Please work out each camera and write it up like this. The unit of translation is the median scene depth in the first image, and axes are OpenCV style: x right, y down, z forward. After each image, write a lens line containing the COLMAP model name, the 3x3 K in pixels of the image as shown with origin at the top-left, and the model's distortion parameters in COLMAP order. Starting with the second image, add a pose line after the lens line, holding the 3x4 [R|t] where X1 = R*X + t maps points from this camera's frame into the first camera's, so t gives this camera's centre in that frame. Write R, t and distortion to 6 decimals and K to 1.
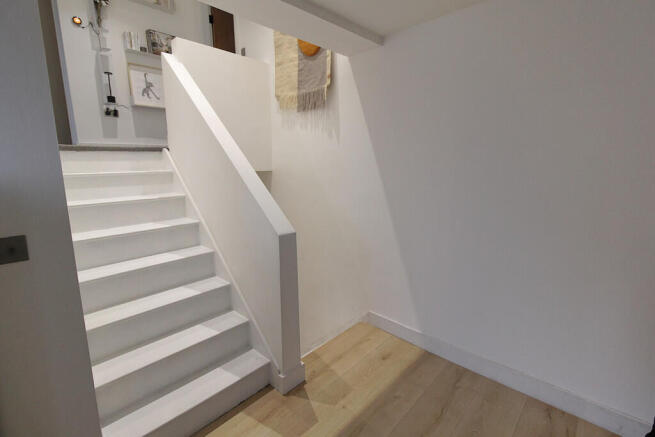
lens RADIAL K [[298.4, 0, 330.3], [0, 298.4, 210.9], [0, 0, 1]] dist [0.001561, -0.000082]
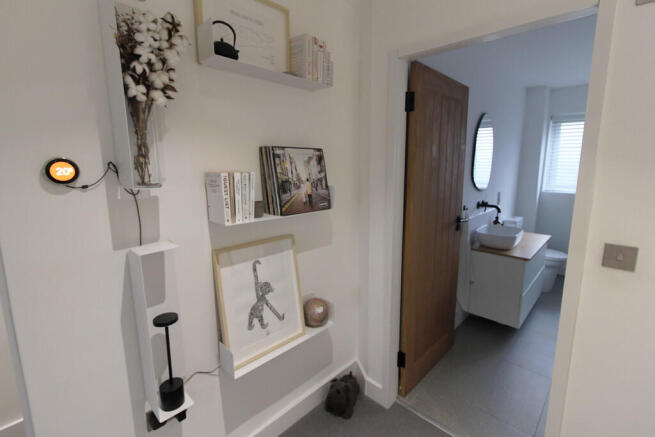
lens RADIAL K [[298.4, 0, 330.3], [0, 298.4, 210.9], [0, 0, 1]] dist [0.001561, -0.000082]
pose [[0.999922, 0.001857, -0.012330, -0.553700], [-0.002094, 0.999814, -0.019170, -0.545299], [0.012292, 0.019194, 0.999740, 0.674782]]
